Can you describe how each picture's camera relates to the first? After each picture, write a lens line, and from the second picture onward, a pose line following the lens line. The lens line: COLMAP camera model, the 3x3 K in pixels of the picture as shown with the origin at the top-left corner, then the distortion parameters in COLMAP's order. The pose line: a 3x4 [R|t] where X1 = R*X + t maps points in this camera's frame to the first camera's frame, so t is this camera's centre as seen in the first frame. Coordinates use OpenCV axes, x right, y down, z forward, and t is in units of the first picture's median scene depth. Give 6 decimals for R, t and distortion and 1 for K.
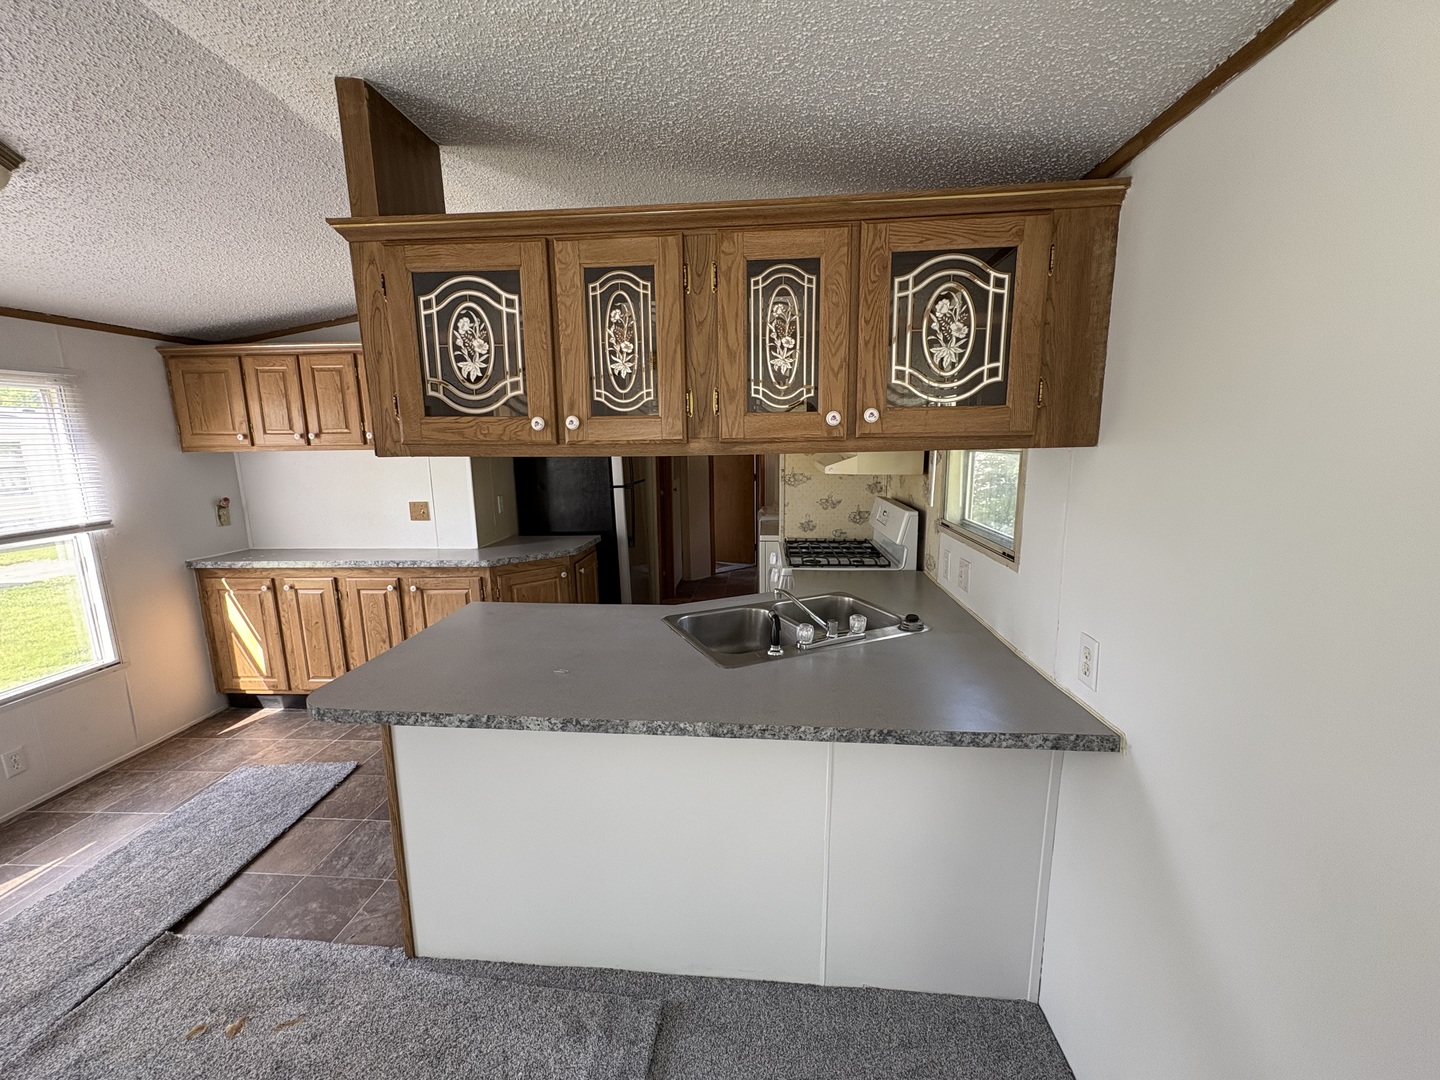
lens RADIAL K [[571.7, 0, 720.0], [0, 571.7, 540.0], [0, 0, 1]] dist [0.000648, -0.000025]
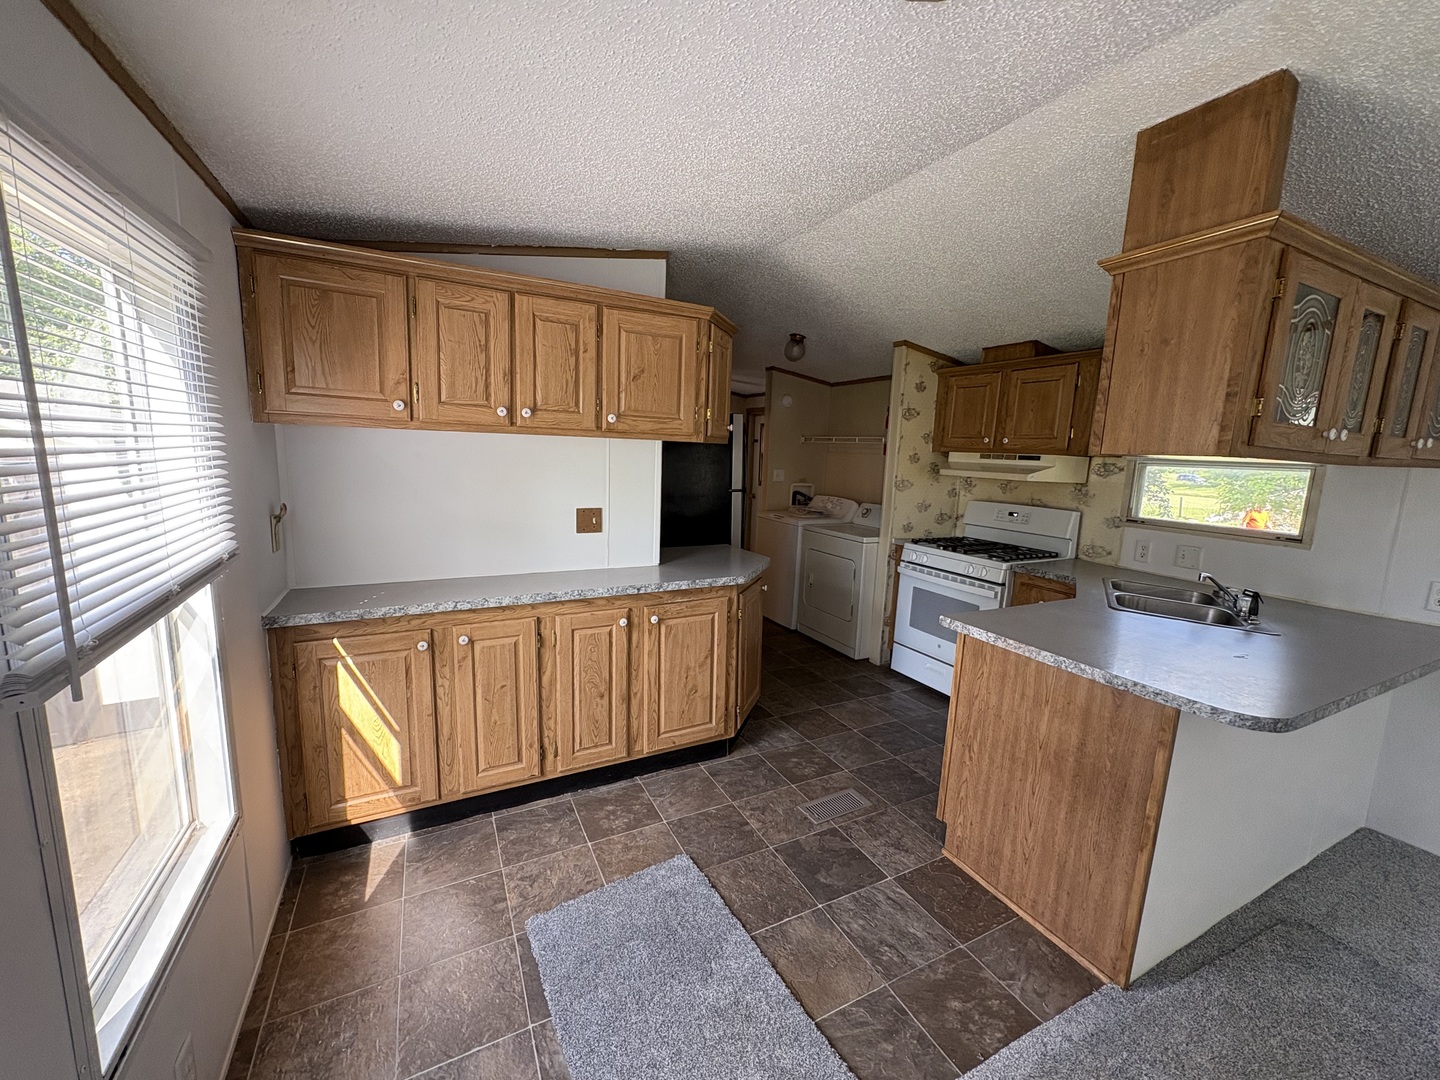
lens RADIAL K [[571.7, 0, 720.0], [0, 571.7, 540.0], [0, 0, 1]] dist [0.000648, -0.000025]
pose [[0.852729, -0.036247, 0.521095, -0.837516], [0.040071, 0.999189, 0.003931, -0.022139], [-0.520815, 0.017529, 0.853490, 0.283052]]
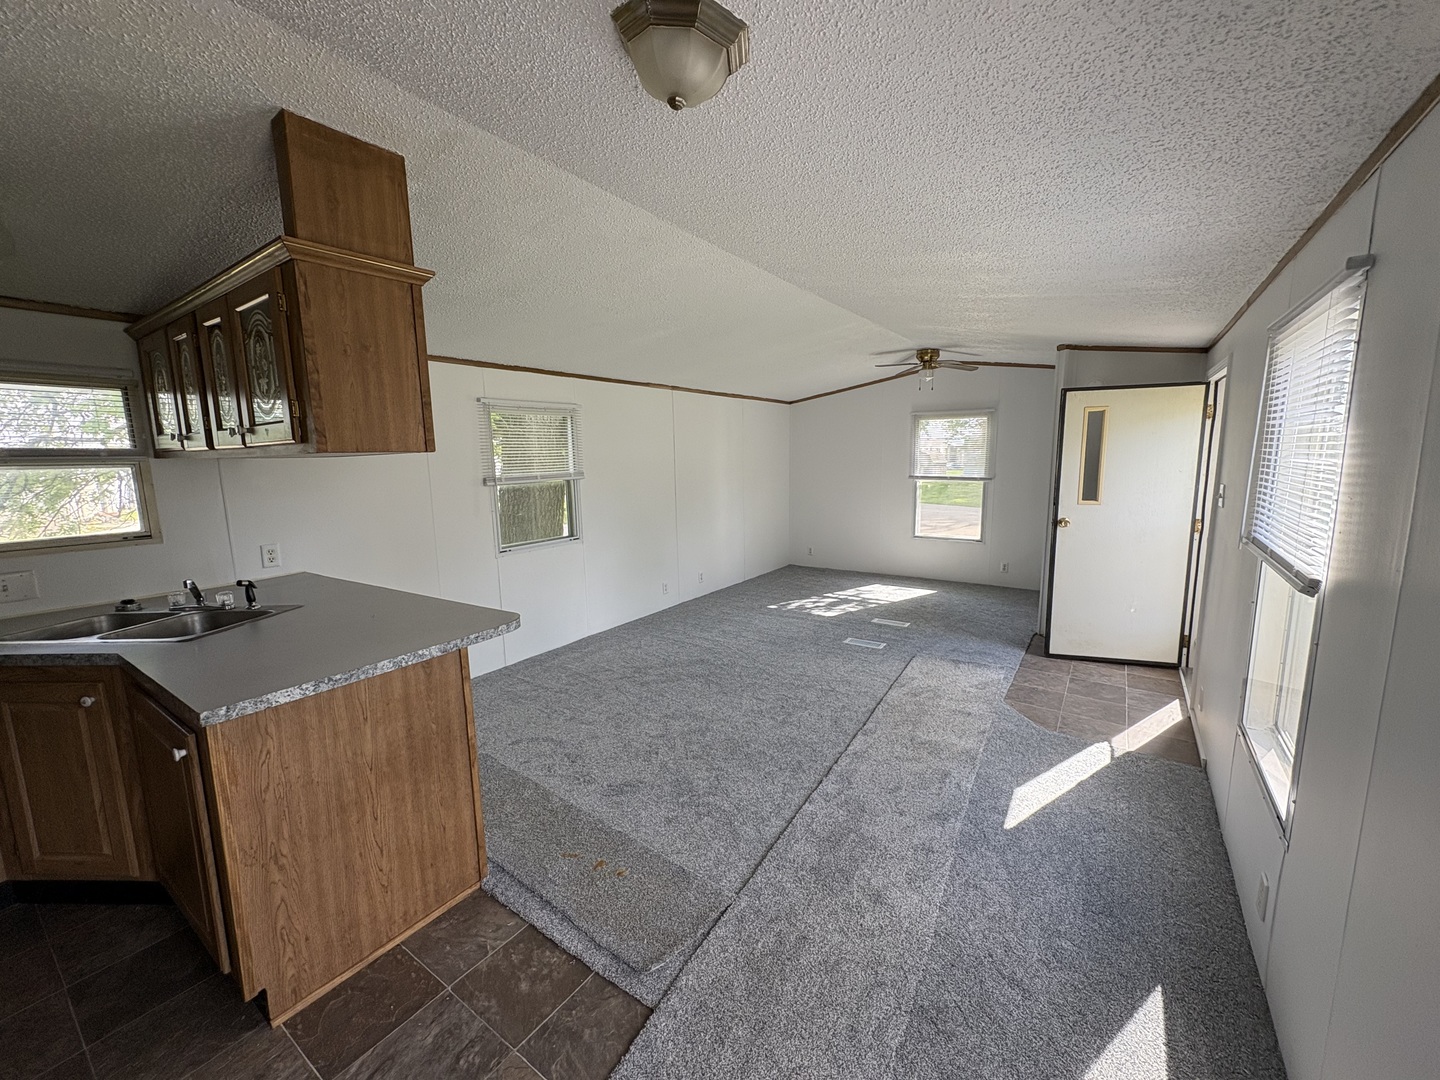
lens RADIAL K [[571.7, 0, 720.0], [0, 571.7, 540.0], [0, 0, 1]] dist [0.000648, -0.000025]
pose [[-0.859130, -0.043622, 0.509895, -0.814362], [0.118403, 0.952383, 0.280976, -0.112086], [-0.497872, 0.301768, -0.813056, 0.807386]]
